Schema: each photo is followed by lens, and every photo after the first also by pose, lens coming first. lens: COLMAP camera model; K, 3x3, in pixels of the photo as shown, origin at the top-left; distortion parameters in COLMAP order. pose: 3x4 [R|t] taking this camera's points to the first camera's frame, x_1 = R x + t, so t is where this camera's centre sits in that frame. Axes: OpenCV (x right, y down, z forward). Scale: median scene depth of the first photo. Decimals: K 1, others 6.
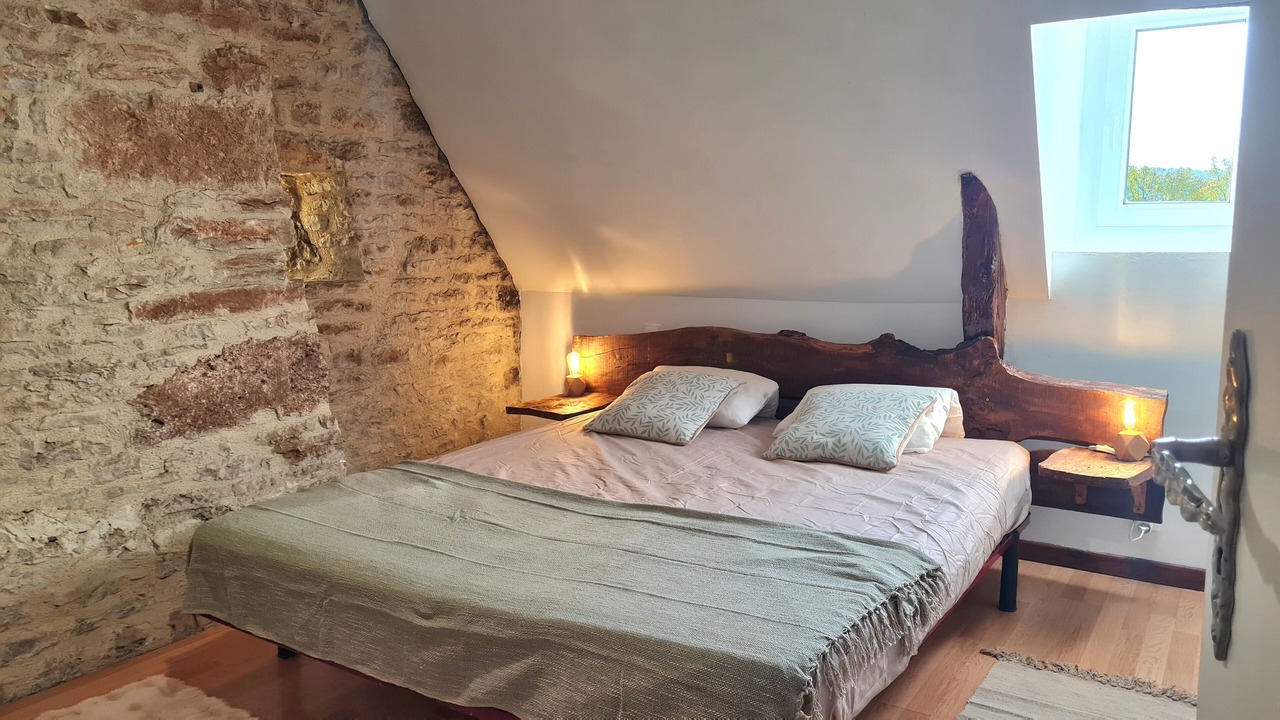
lens RADIAL K [[974.9, 0, 641.2], [0, 974.9, 363.5], [0, 0, 1]] dist [0.042918, -0.000283]
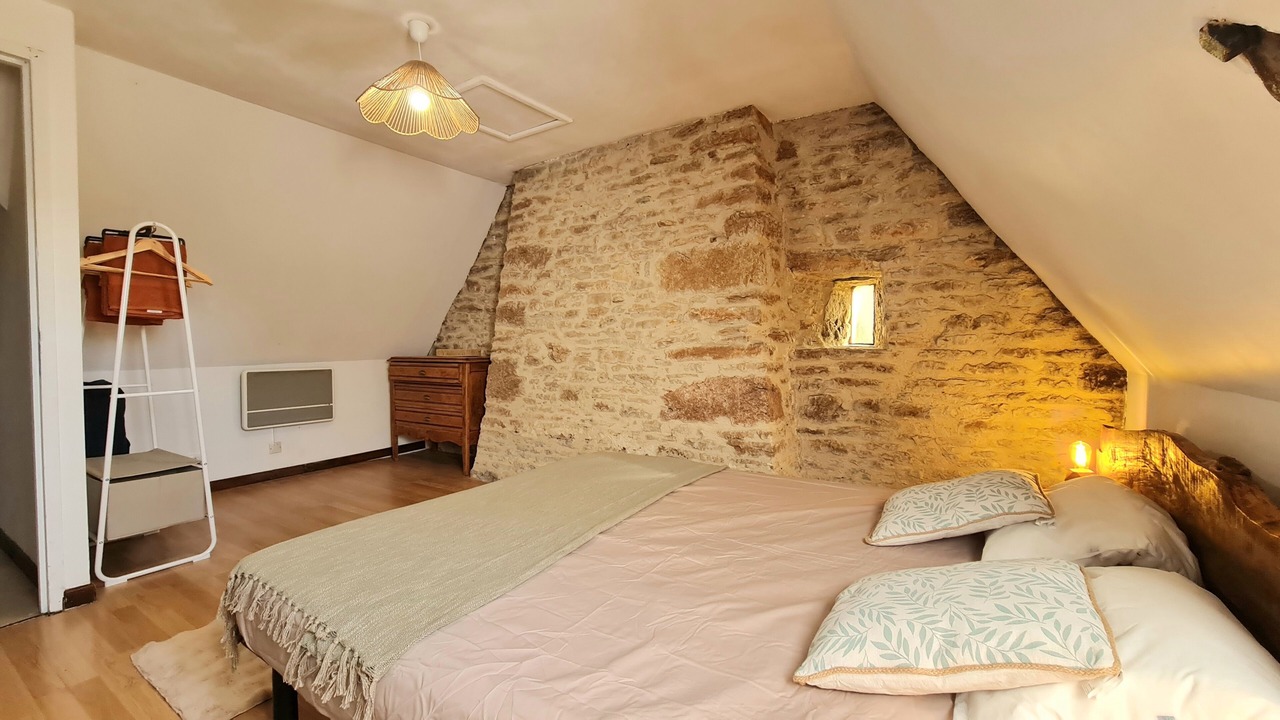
lens RADIAL K [[513.6, 0, 643.3], [0, 513.6, 354.4], [0, 0, 1]] dist [-0.000499, -0.000072]
pose [[0.008099, 0.028328, -0.999566, 0.434261], [-0.131613, 0.990933, 0.027017, -0.057209], [0.991268, 0.131337, 0.011754, 0.713655]]
